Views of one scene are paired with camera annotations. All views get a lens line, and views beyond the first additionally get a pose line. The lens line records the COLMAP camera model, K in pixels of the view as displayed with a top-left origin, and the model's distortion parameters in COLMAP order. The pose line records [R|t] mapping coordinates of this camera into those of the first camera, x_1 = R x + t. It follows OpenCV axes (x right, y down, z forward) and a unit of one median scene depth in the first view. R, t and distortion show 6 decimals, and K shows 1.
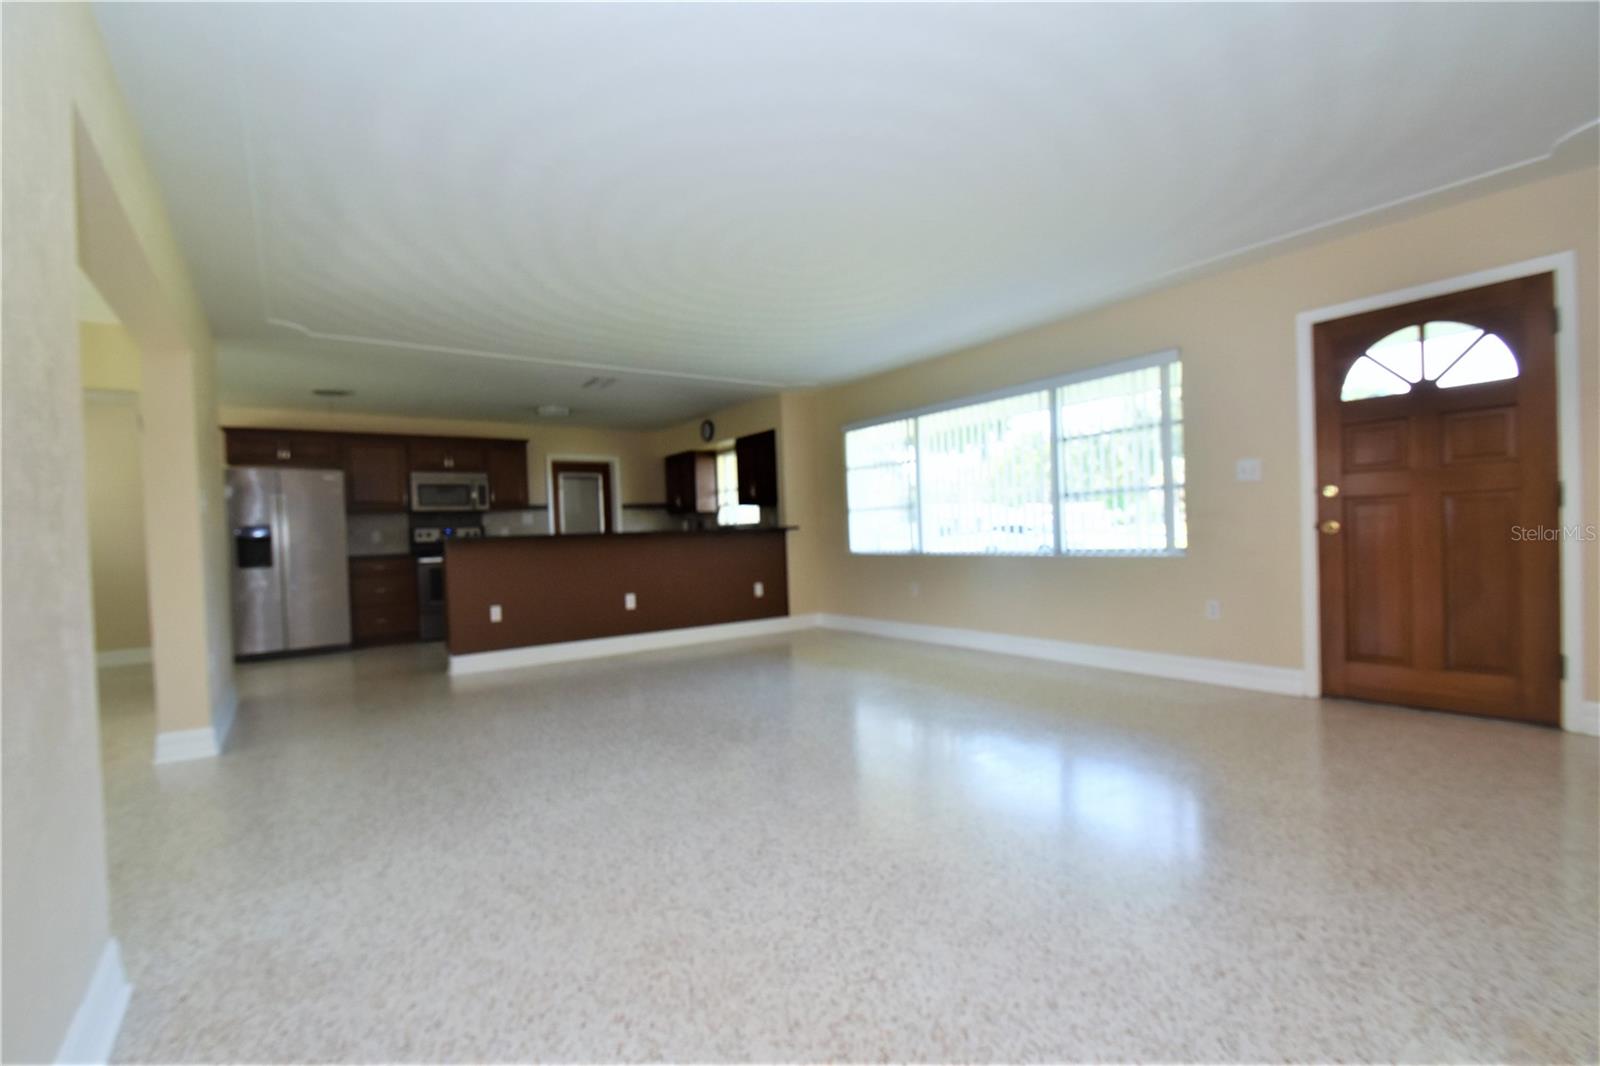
lens RADIAL K [[692.1, 0, 796.8], [0, 692.1, 549.5], [0, 0, 1]] dist [0.001424, -0.000105]
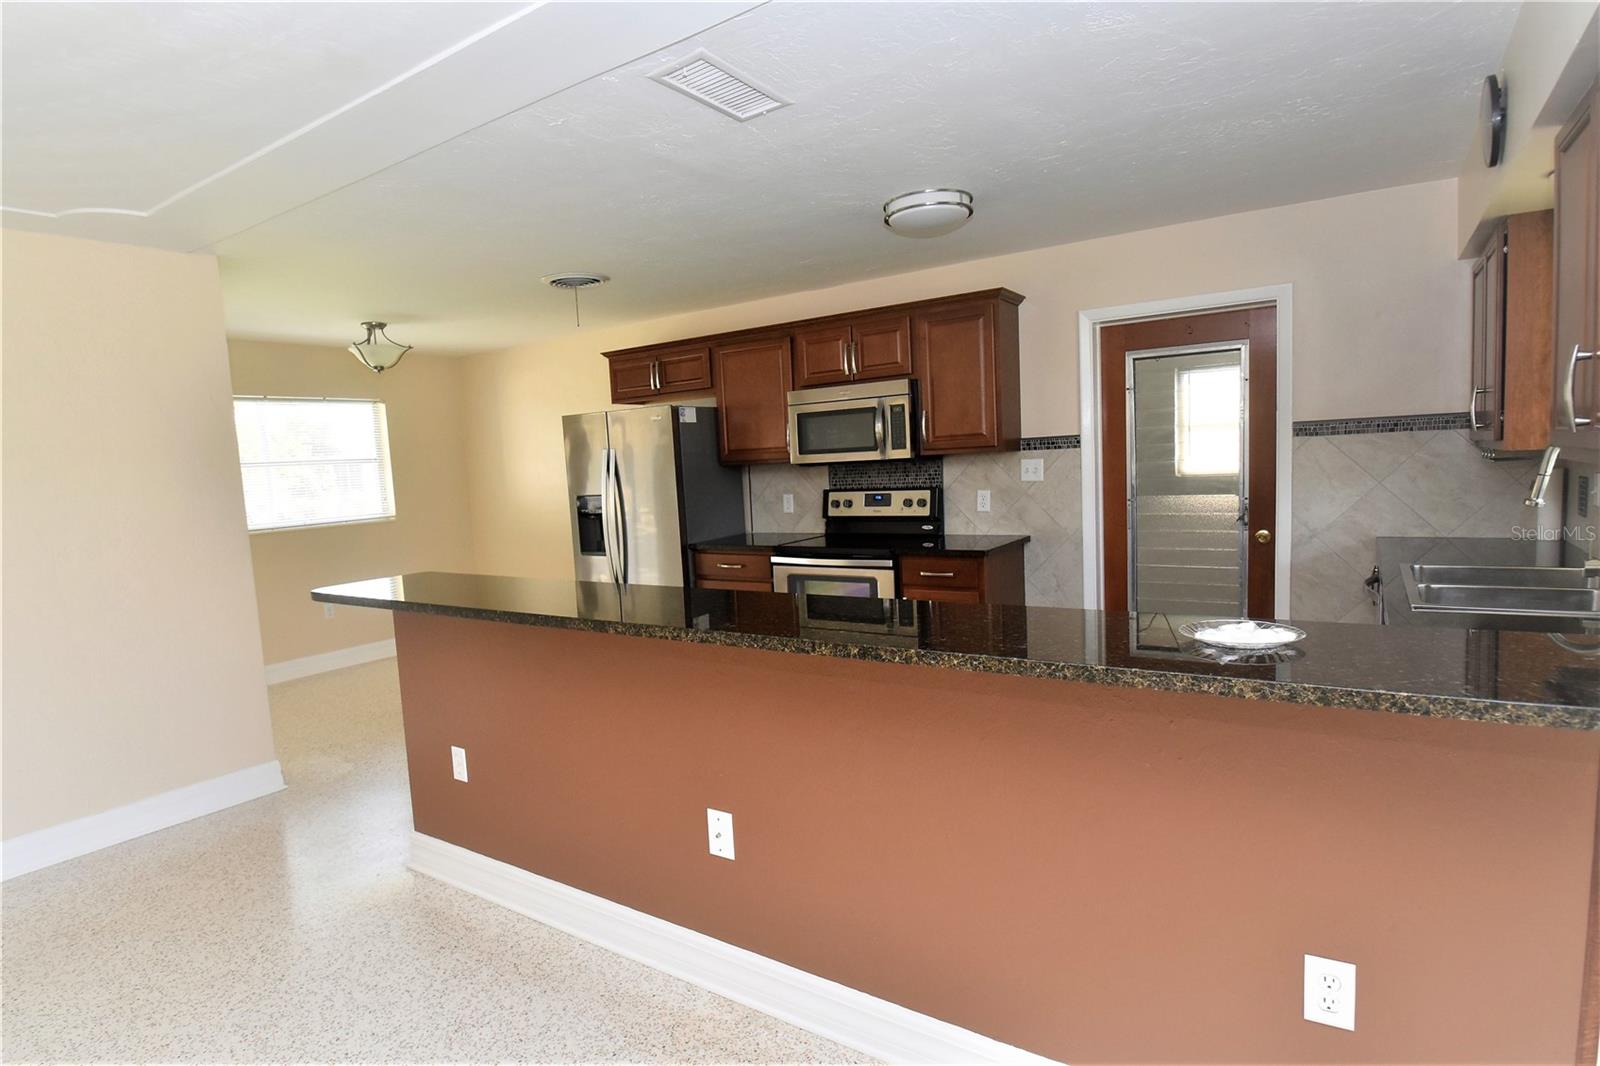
lens RADIAL K [[849.7, 0, 787.8], [0, 849.7, 553.1], [0, 0, 1]] dist [-0.023766, 0.000040]
pose [[0.351772, 0.120371, -0.928314, 0.070932], [0.014772, 0.990860, 0.134079, -0.072586], [0.935969, -0.060879, 0.346778, 0.729083]]
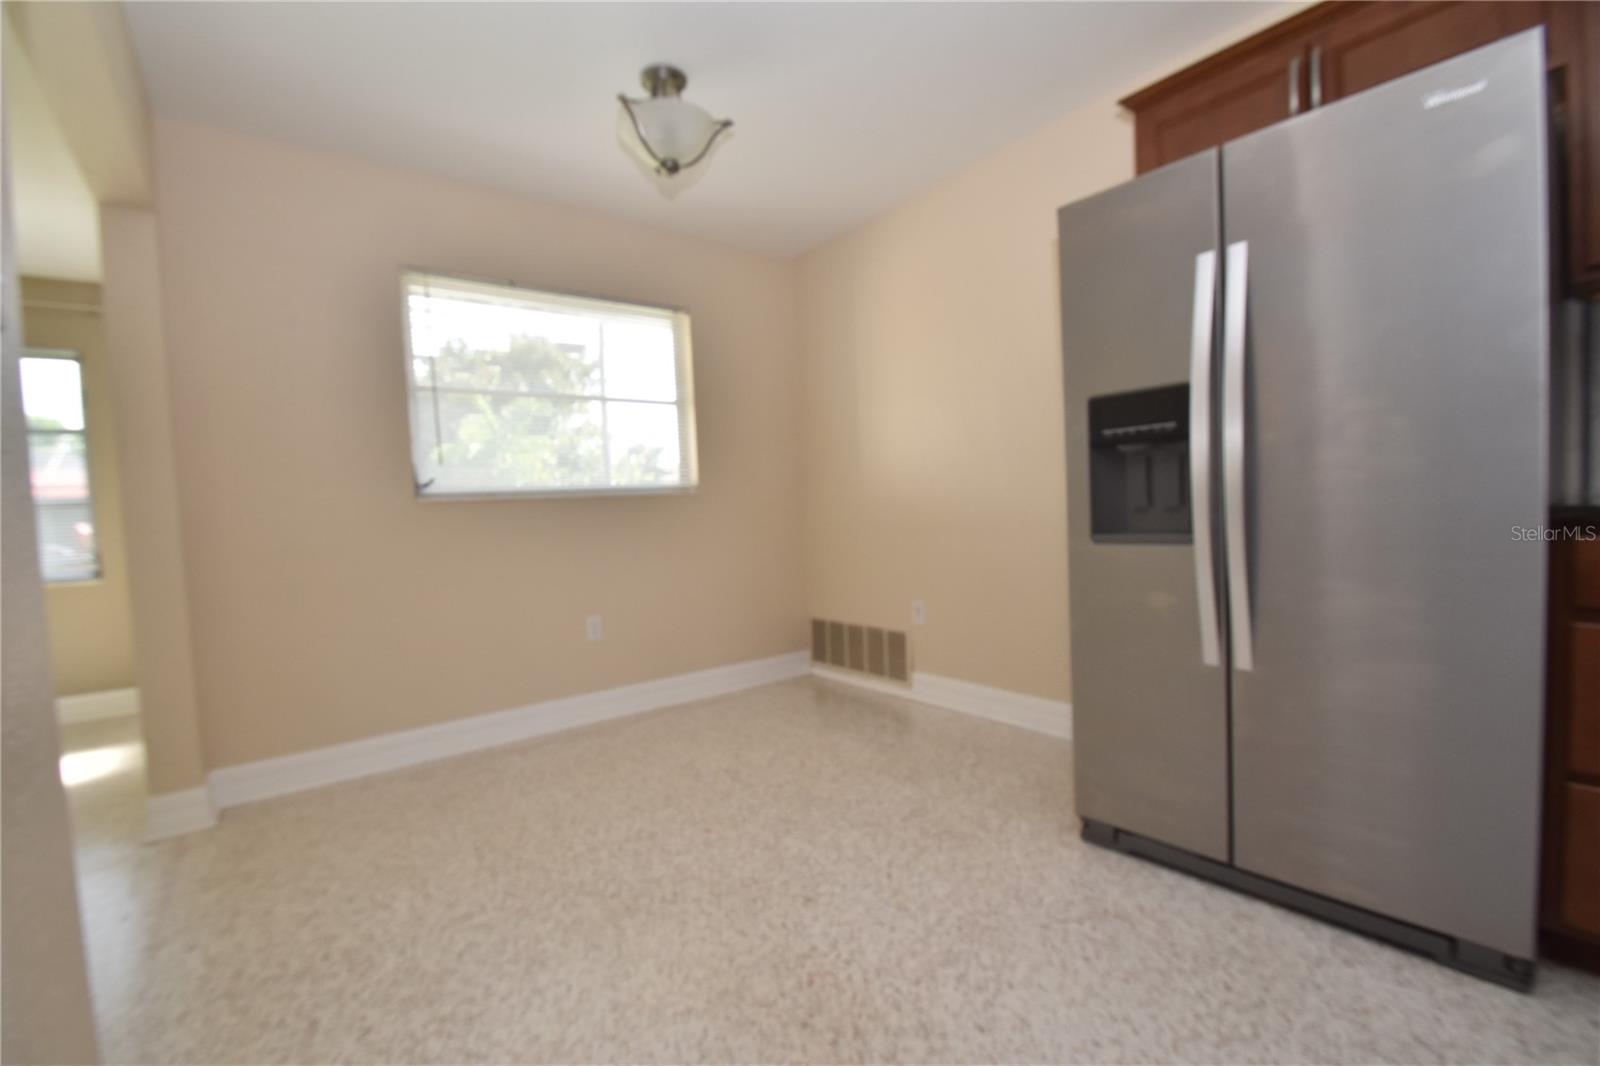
lens RADIAL K [[697.3, 0, 800.0], [0, 697.3, 533.0], [0, 0, 1]] dist [0.000527, -0.000239]
pose [[0.047025, 0.075946, -0.996002, -0.420107], [0.022135, 0.996781, 0.077051, -0.001323], [0.998648, -0.025670, 0.045192, 0.700644]]
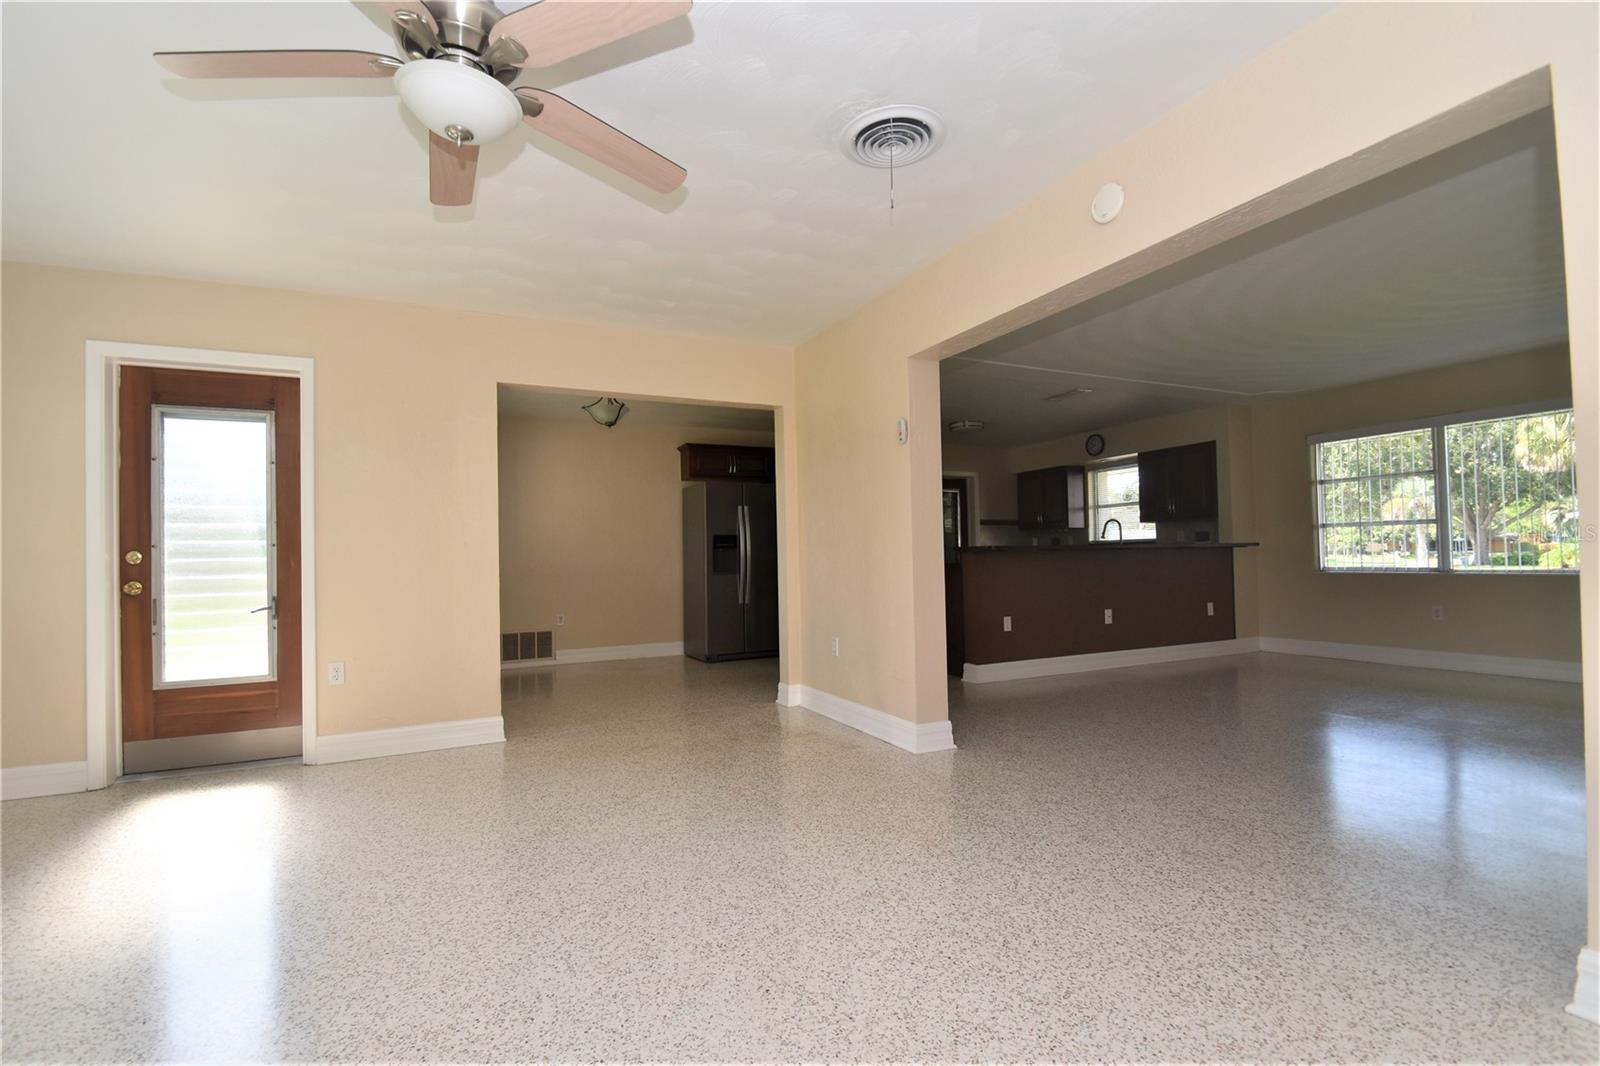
lens RADIAL K [[692.1, 0, 796.8], [0, 692.1, 549.5], [0, 0, 1]] dist [0.001424, -0.000105]
pose [[0.985872, 0.015931, -0.166741, -0.409853], [-0.021602, 0.999246, -0.032256, 0.017256], [0.166101, 0.035403, 0.985473, -0.028229]]
